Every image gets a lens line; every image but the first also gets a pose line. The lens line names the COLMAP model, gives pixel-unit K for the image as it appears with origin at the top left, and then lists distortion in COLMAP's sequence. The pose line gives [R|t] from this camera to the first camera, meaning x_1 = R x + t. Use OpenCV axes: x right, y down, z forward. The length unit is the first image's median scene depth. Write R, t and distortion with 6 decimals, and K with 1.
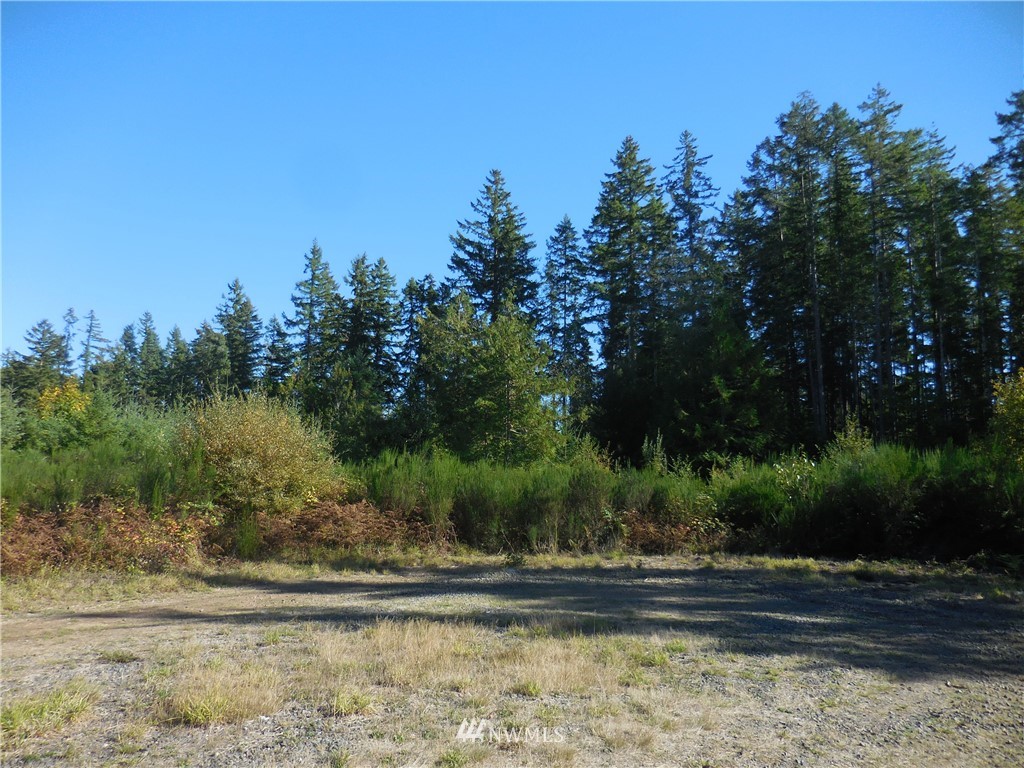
lens RADIAL K [[744.1, 0, 512.0], [0, 744.1, 384.0], [0, 0, 1]] dist [-0.032639, 0.056446]
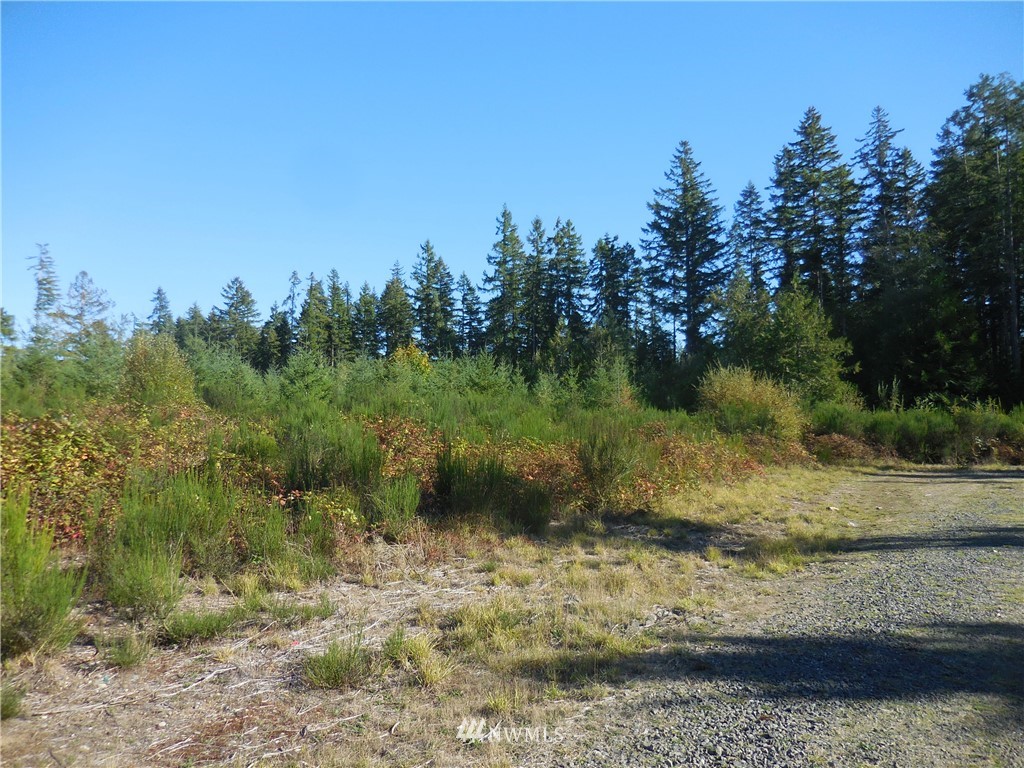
lens RADIAL K [[744.1, 0, 512.0], [0, 744.1, 384.0], [0, 0, 1]] dist [-0.032639, 0.056446]
pose [[0.996568, -0.015341, -0.081339, -0.198447], [0.022859, 0.995467, 0.092324, -0.031829], [0.079554, -0.093866, 0.992401, -0.171309]]
